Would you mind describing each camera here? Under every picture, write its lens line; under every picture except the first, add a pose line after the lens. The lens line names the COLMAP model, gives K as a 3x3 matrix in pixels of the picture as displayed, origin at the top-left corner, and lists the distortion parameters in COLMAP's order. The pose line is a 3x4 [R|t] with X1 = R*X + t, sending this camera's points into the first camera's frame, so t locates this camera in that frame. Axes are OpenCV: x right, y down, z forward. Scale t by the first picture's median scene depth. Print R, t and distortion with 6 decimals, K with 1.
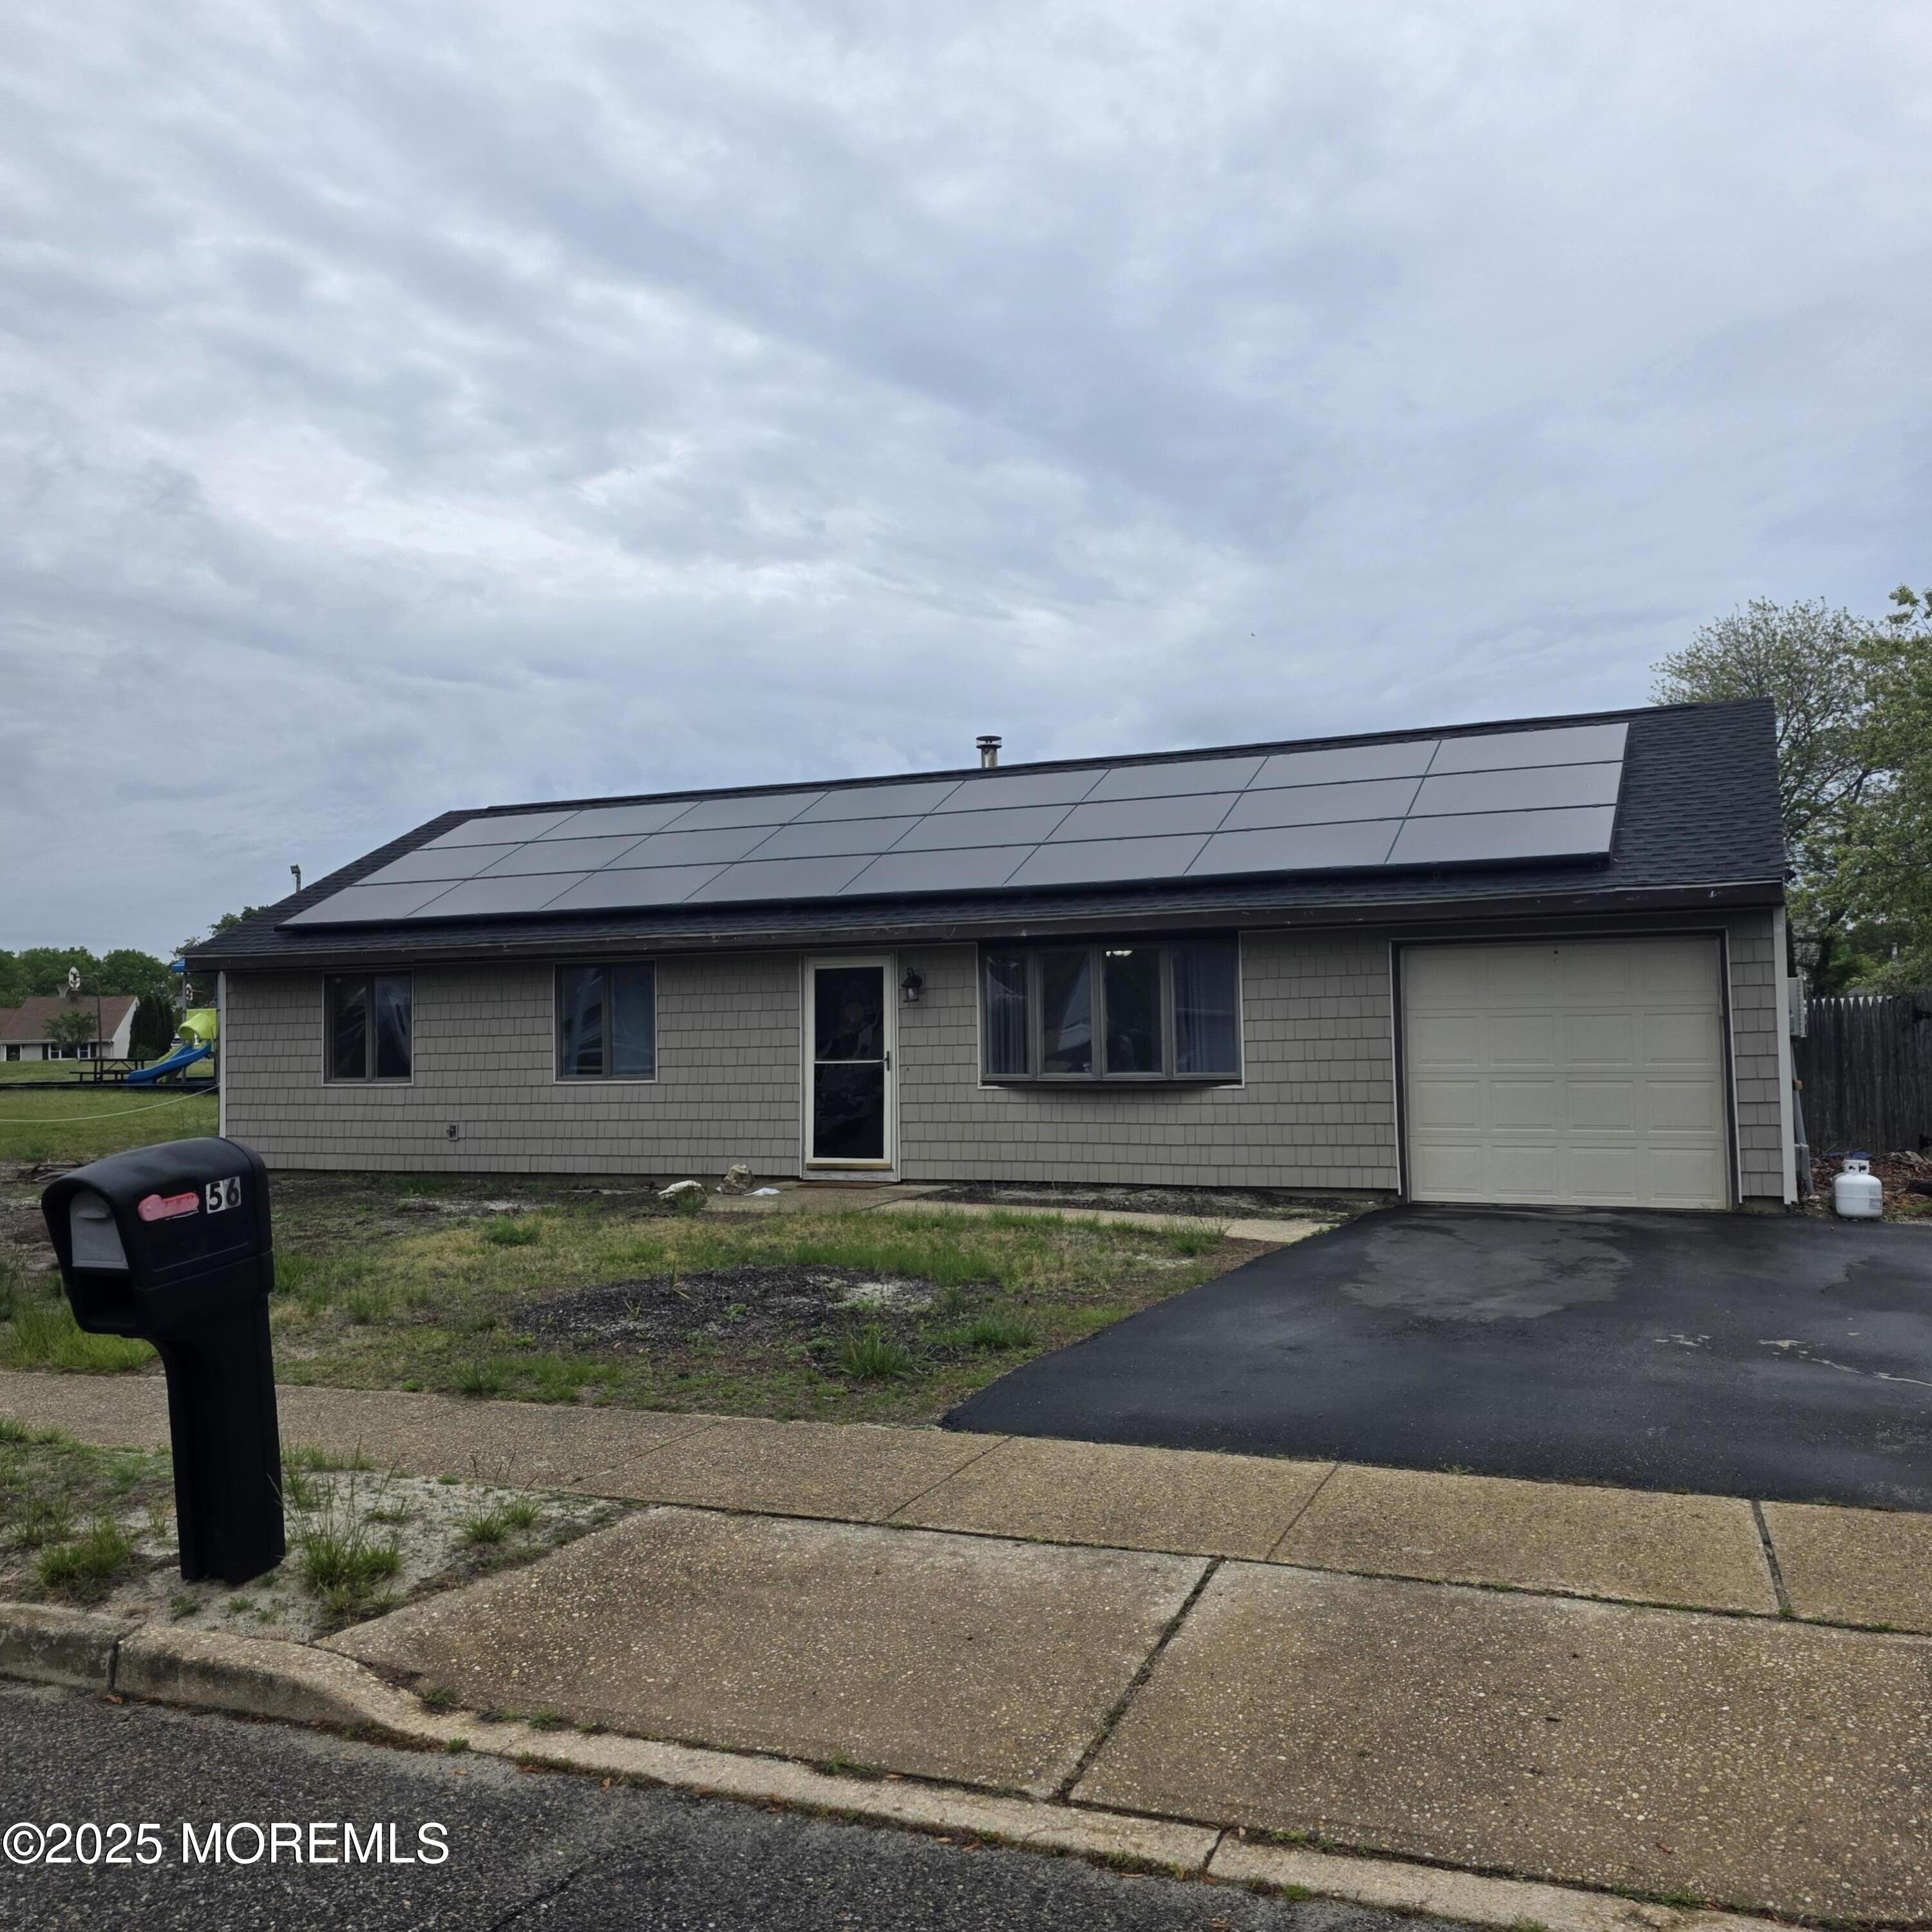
lens RADIAL K [[1728.2, 0, 957.0], [0, 1728.2, 955.9], [0, 0, 1]] dist [0.090014, -0.117463]
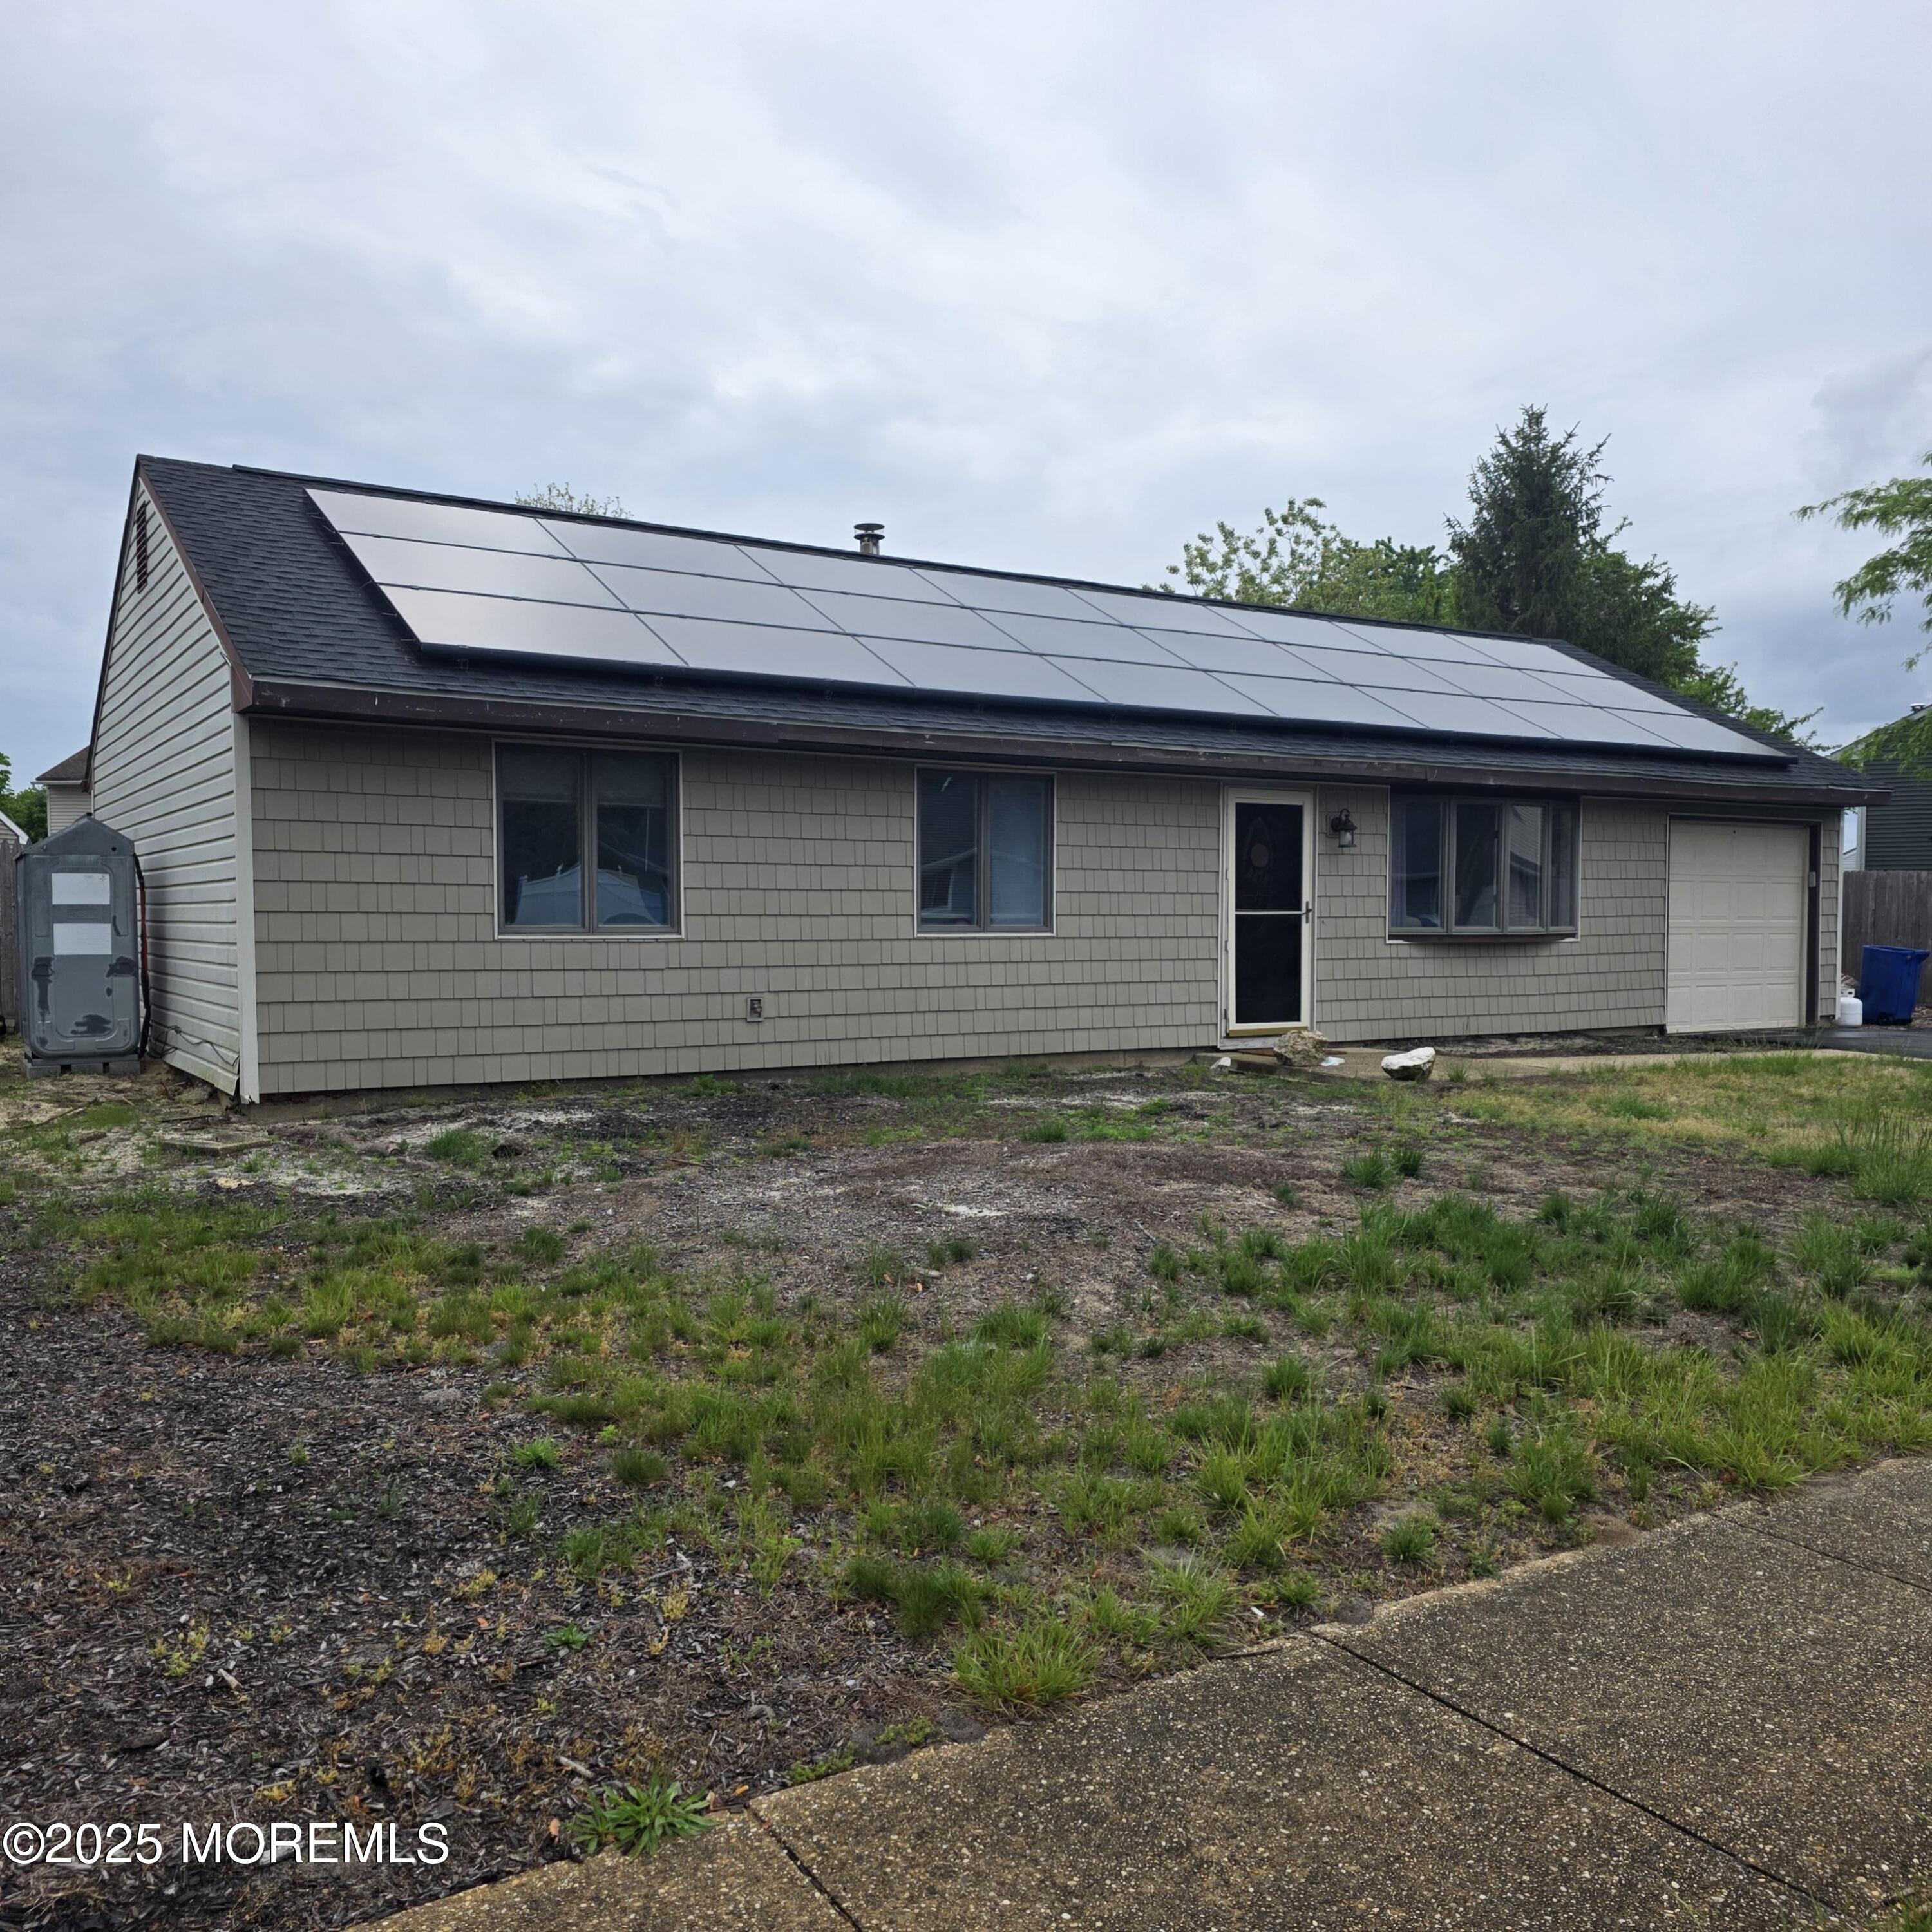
lens RADIAL K [[1728.2, 0, 962.0], [0, 1728.2, 974.4], [0, 0, 1]] dist [0.090014, -0.117463]
pose [[0.573798, -0.017693, 0.818806, -0.850291], [-0.062316, 0.995925, 0.065190, 0.044385], [-0.816623, -0.088431, 0.570357, 0.616612]]
